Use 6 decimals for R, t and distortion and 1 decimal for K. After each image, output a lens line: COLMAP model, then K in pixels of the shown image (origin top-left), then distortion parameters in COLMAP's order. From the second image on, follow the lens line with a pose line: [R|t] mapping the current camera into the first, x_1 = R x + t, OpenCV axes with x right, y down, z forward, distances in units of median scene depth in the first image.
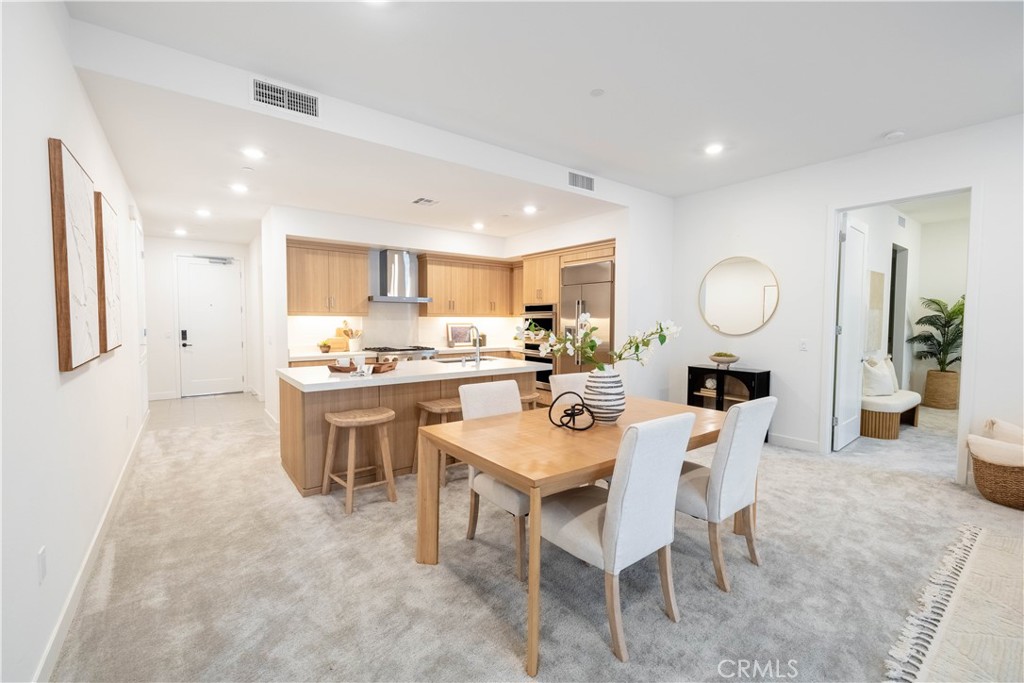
lens RADIAL K [[430.4, 0, 516.6], [0, 430.4, 342.0], [0, 0, 1]] dist [-0.002271, 0.000223]
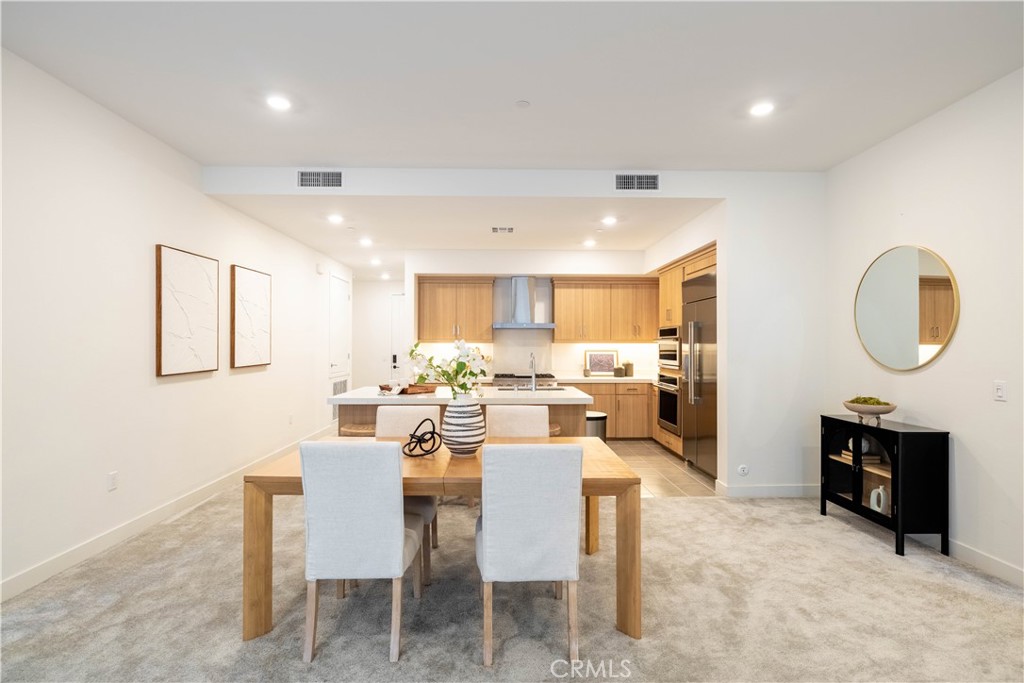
lens RADIAL K [[500.5, 0, 521.4], [0, 500.5, 345.0], [0, 0, 1]] dist [0.000348, 0.002173]
pose [[0.808109, -0.001219, -0.589031, 0.483656], [-0.030062, 0.998609, -0.043309, -0.005545], [0.588265, 0.052706, 0.806949, 0.084995]]
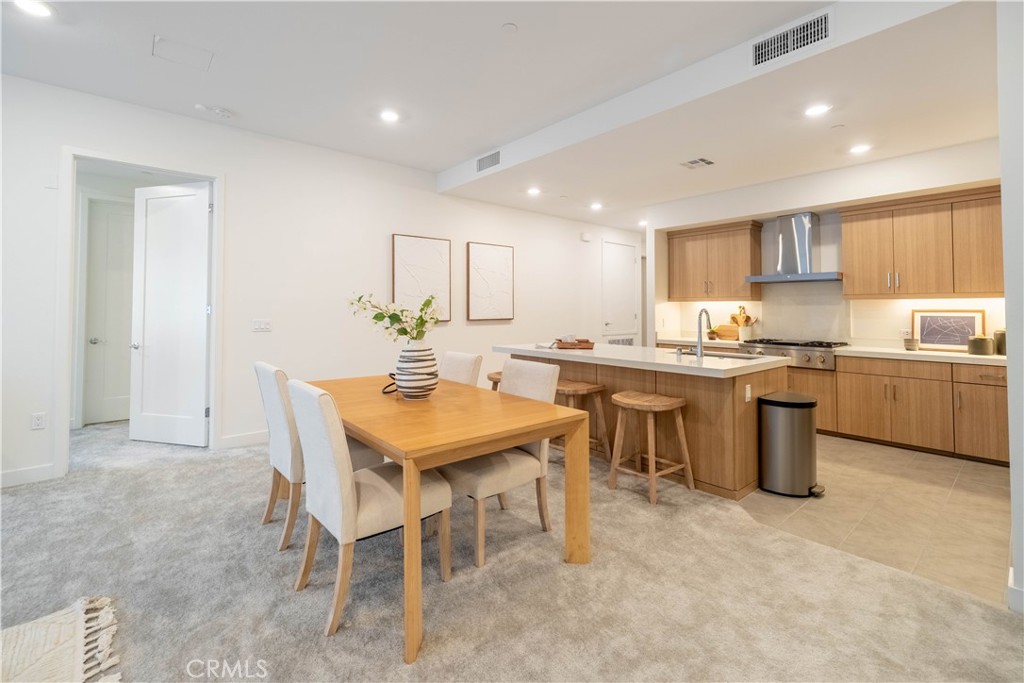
lens RADIAL K [[458.1, 0, 492.8], [0, 458.1, 305.6], [0, 0, 1]] dist [-0.000332, 0.000077]
pose [[0.031441, -0.011897, -0.999435, 0.627552], [-0.055929, 0.998342, -0.013644, -0.010327], [0.997940, 0.056326, 0.030724, 0.538039]]
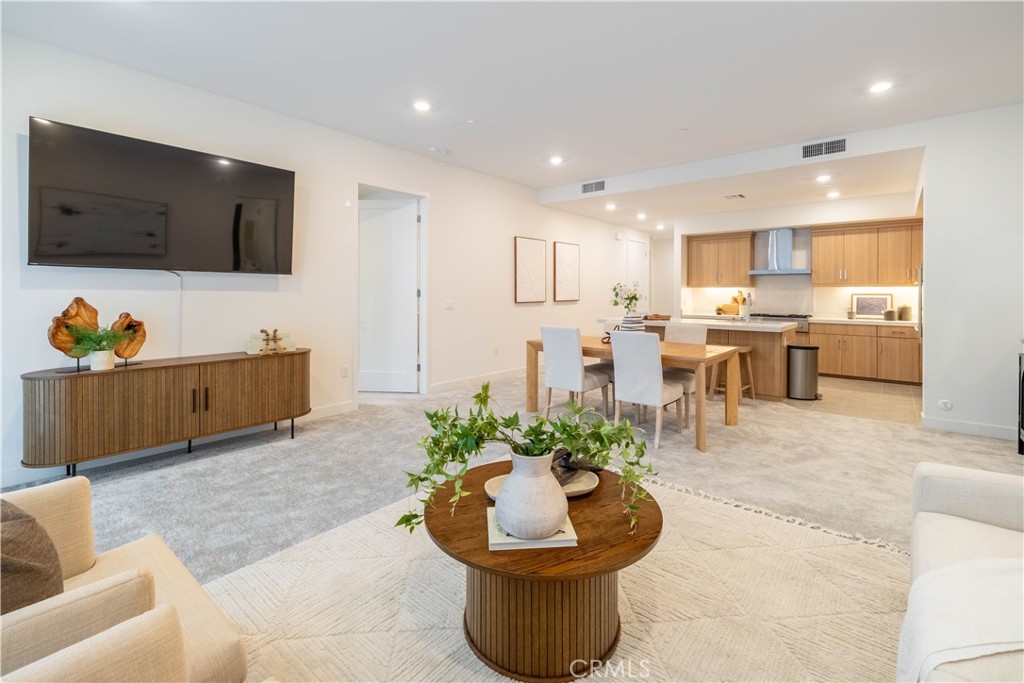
lens RADIAL K [[458.1, 0, 507.6], [0, 458.1, 303.2], [0, 0, 1]] dist [-0.000332, 0.000077]
pose [[0.203028, 0.020050, -0.978968, 0.919396], [-0.054972, 0.998447, 0.009048, 0.014625], [0.977629, 0.051978, 0.203815, 0.071540]]
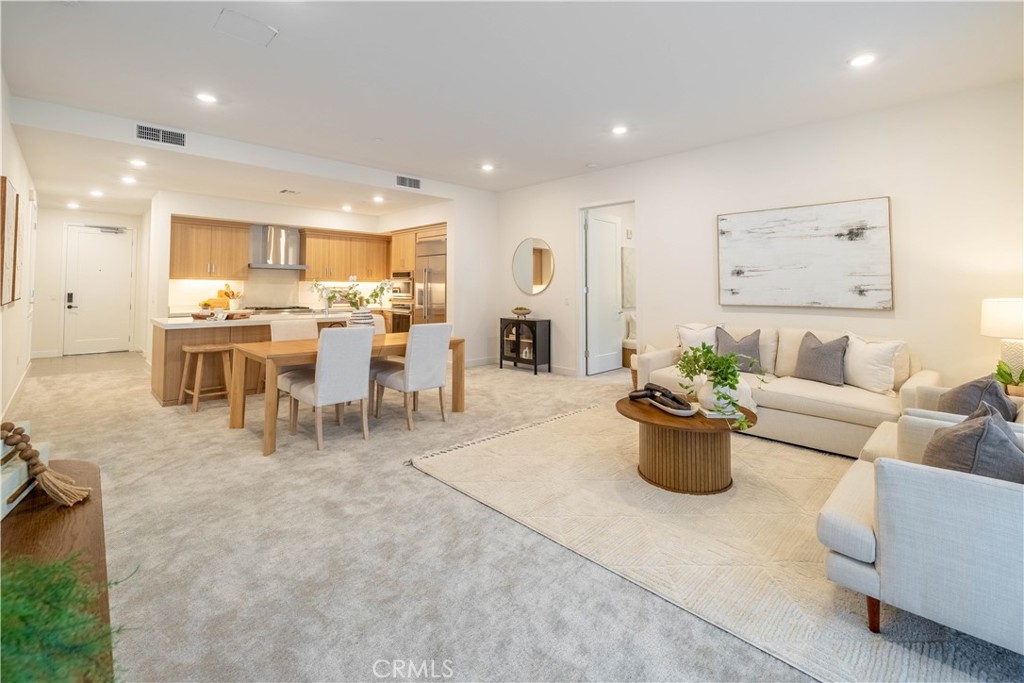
lens RADIAL K [[458.1, 0, 540.6], [0, 458.1, 278.7], [0, 0, 1]] dist [-0.000332, 0.000077]
pose [[0.989385, 0.003878, 0.145264, 0.317468], [0.006969, 0.997227, -0.074087, 0.041229], [-0.145148, 0.074313, 0.986615, -0.430162]]
